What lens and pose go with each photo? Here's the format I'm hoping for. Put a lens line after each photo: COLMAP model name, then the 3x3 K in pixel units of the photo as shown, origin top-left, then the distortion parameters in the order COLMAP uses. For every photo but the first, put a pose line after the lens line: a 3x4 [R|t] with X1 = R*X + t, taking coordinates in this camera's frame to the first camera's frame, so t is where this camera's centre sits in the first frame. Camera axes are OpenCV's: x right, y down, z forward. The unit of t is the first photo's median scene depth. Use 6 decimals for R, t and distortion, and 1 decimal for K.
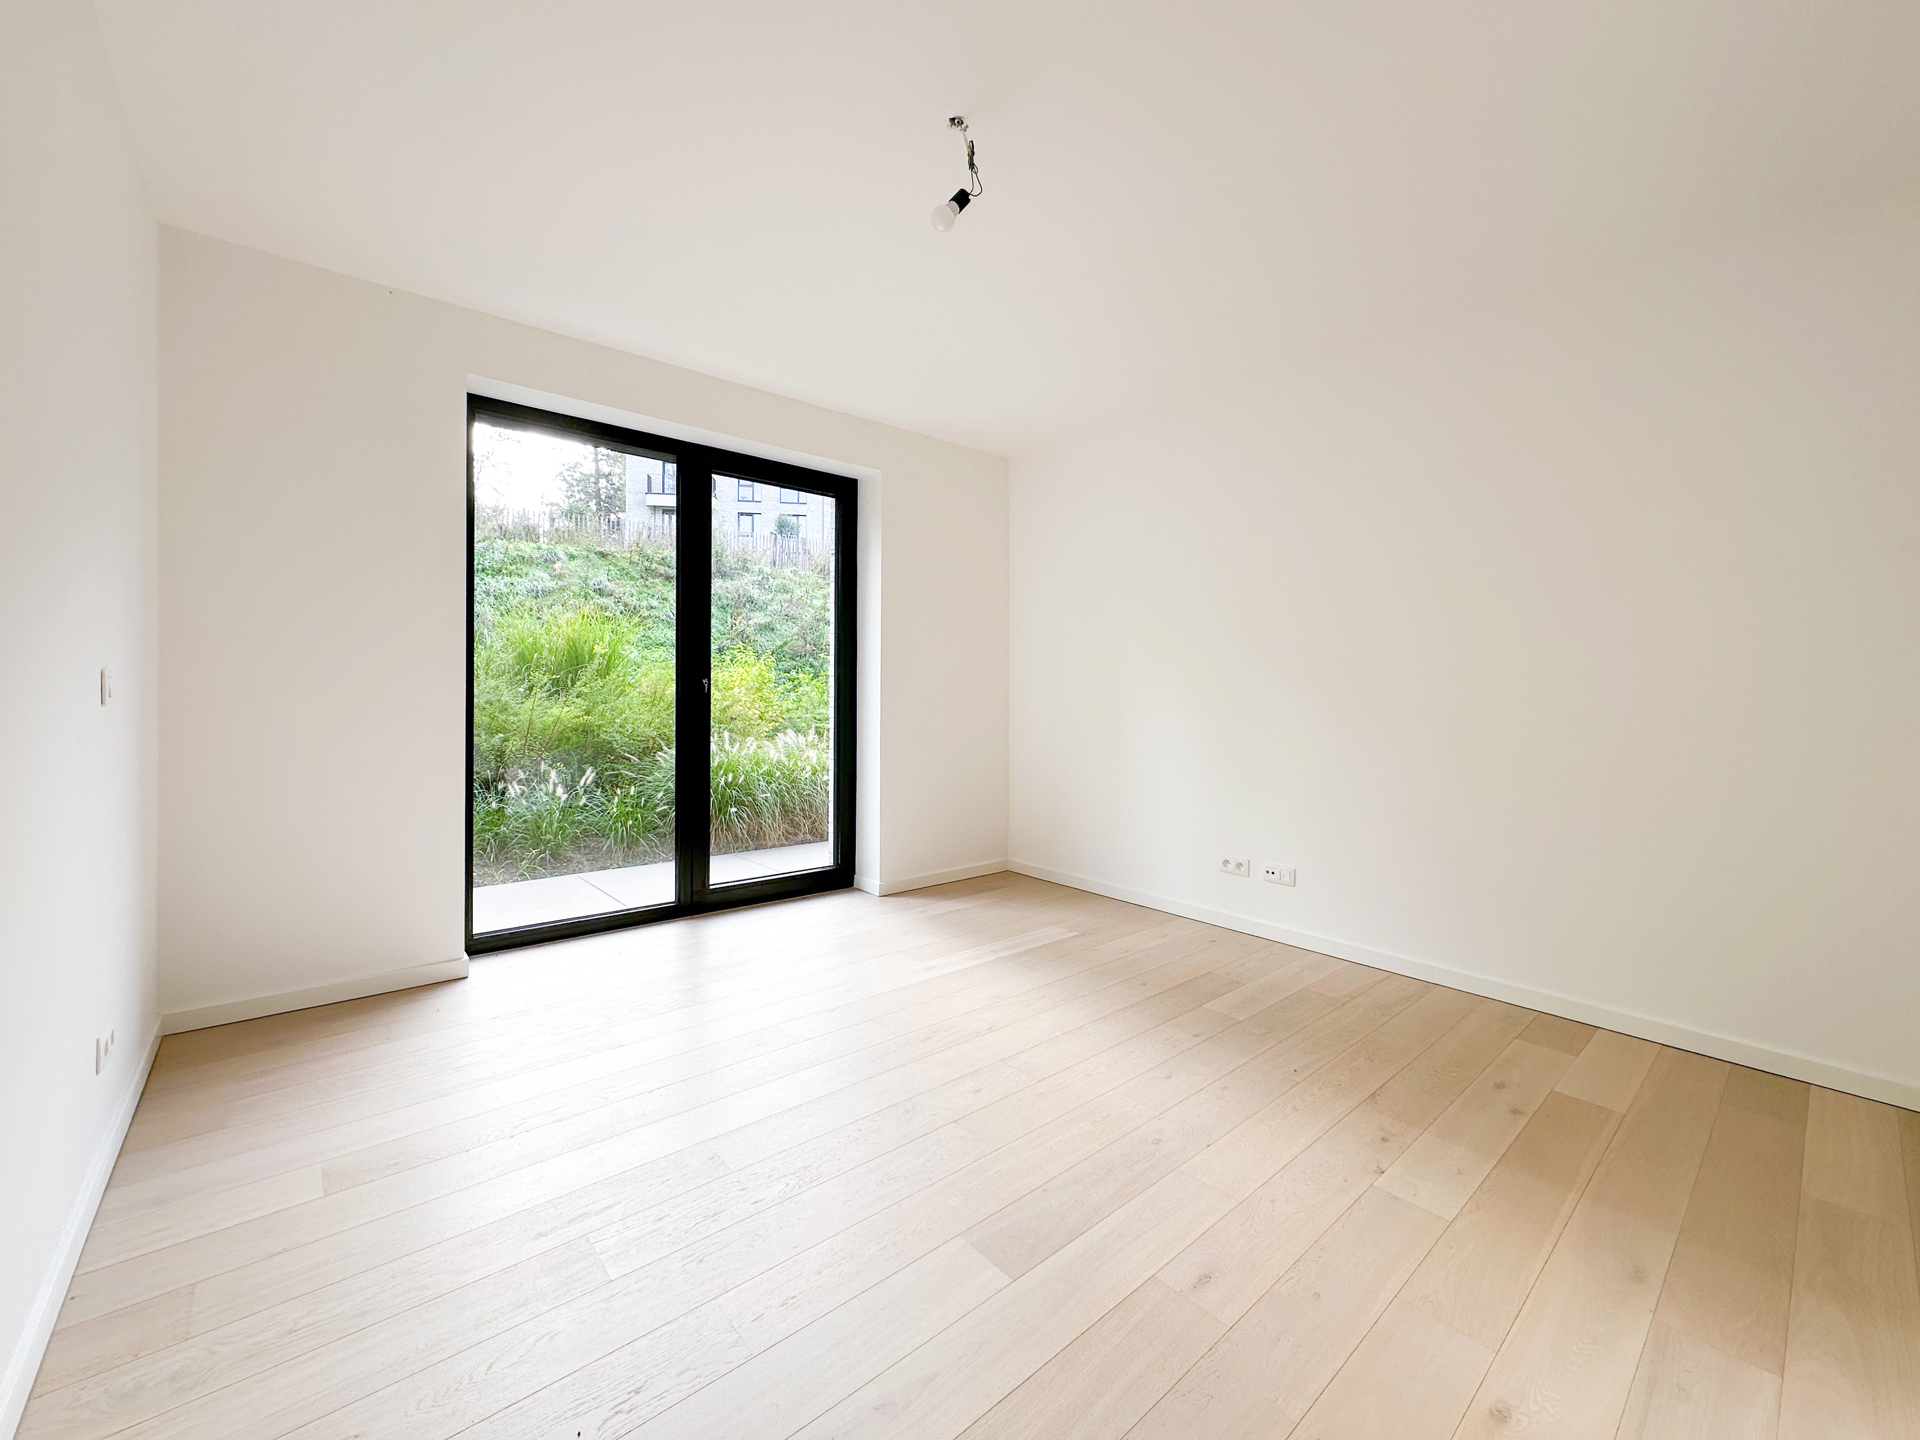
lens RADIAL K [[773.6, 0, 961.0], [0, 773.6, 712.7], [0, 0, 1]] dist [-0.000981, 0.000002]
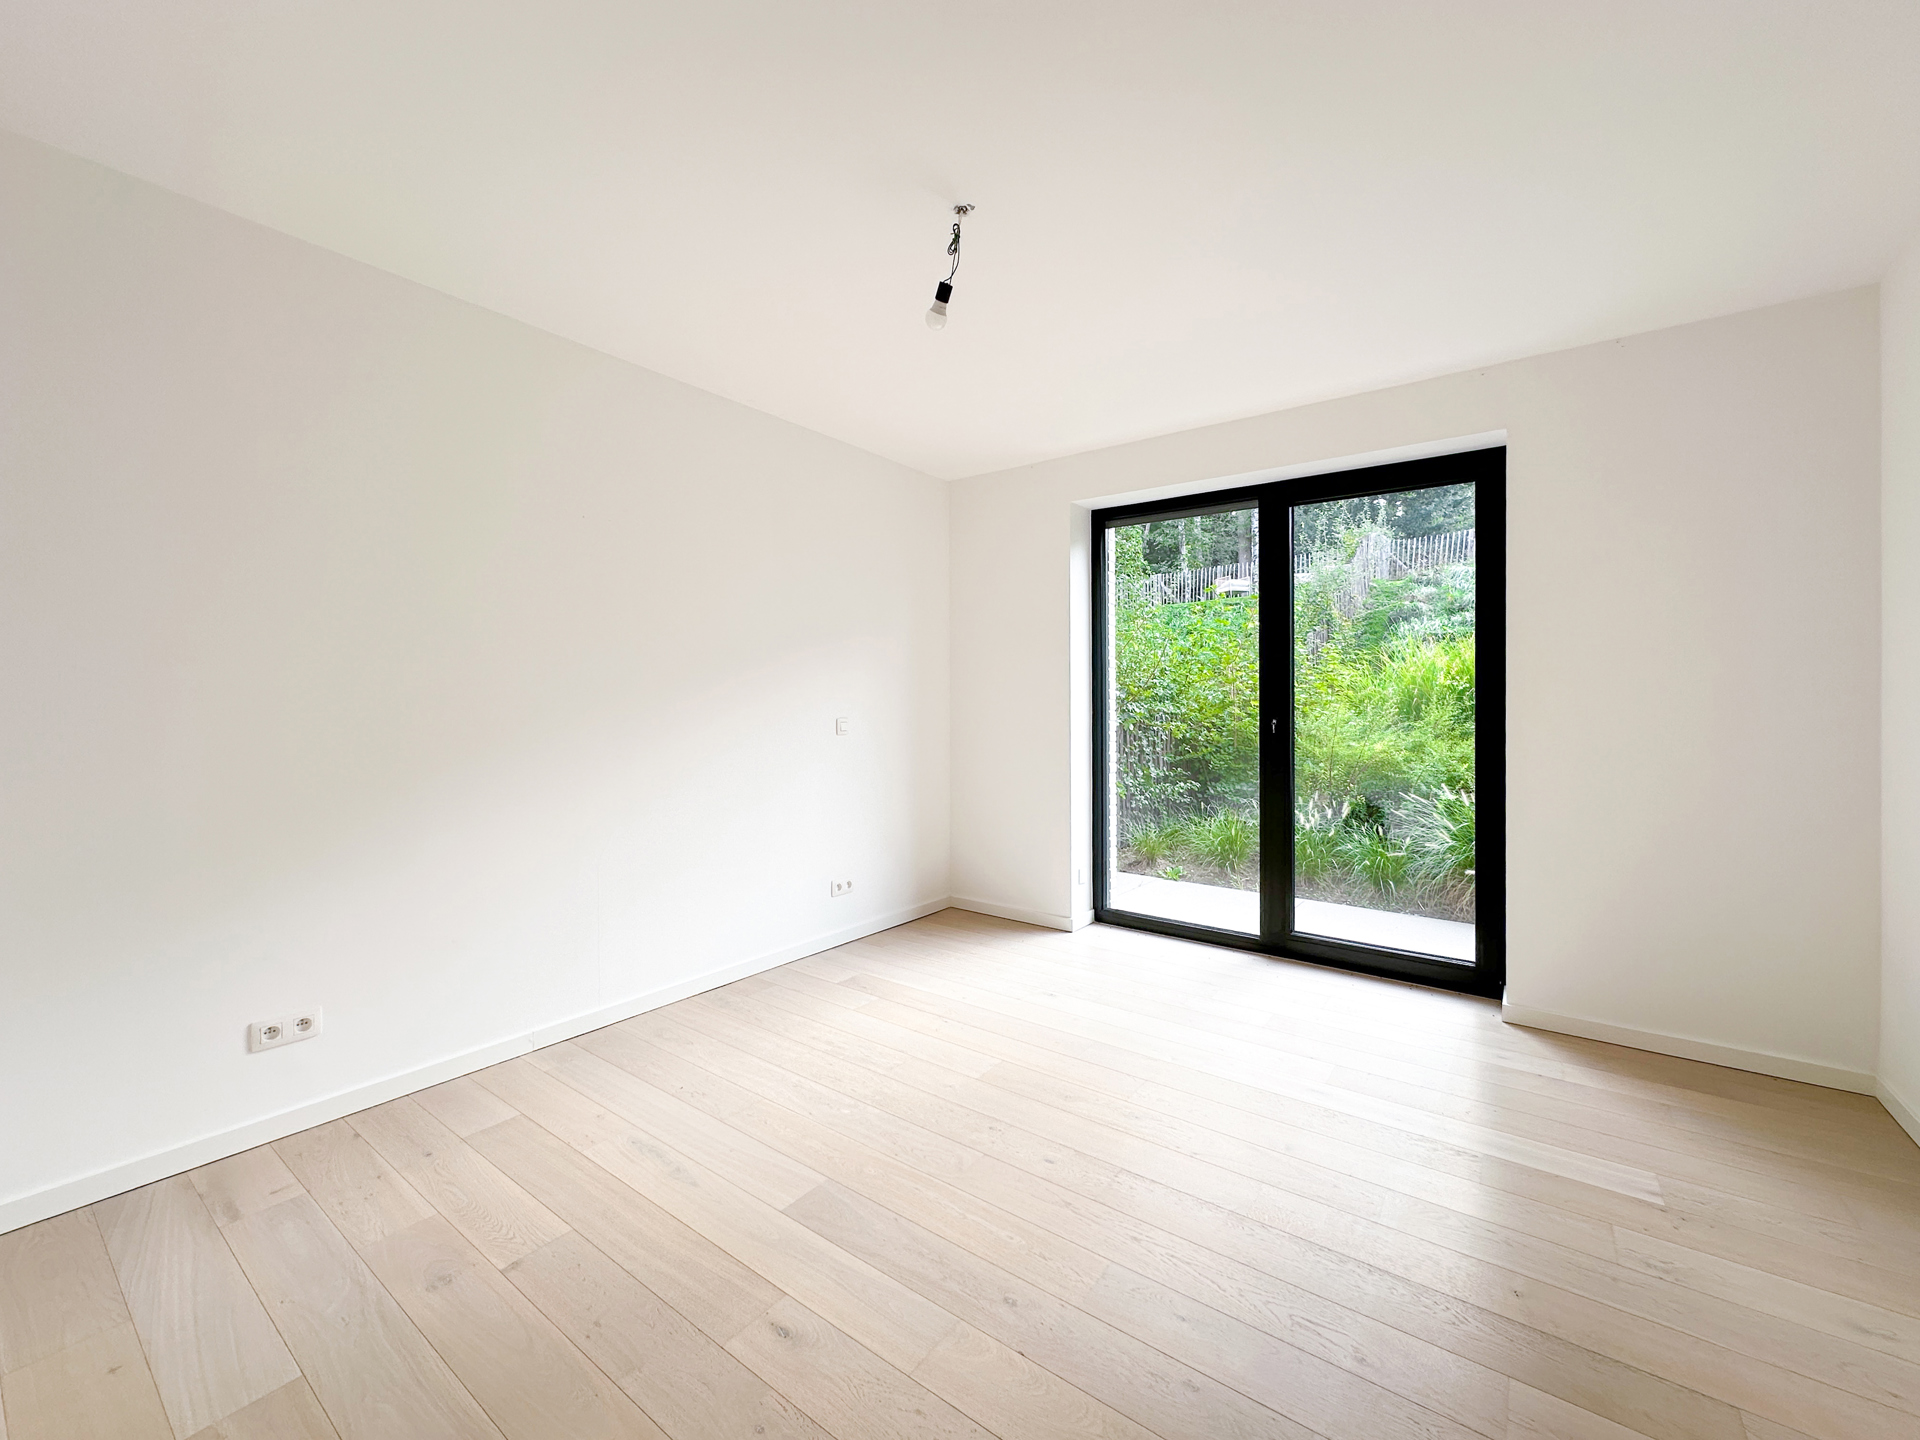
lens RADIAL K [[773.6, 0, 961.0], [0, 773.6, 712.7], [0, 0, 1]] dist [-0.000981, 0.000002]
pose [[0.216851, 0.001947, -0.976203, 0.558526], [-0.029930, 0.999541, -0.004655, -0.032795], [0.975746, 0.030227, 0.216809, 0.406564]]
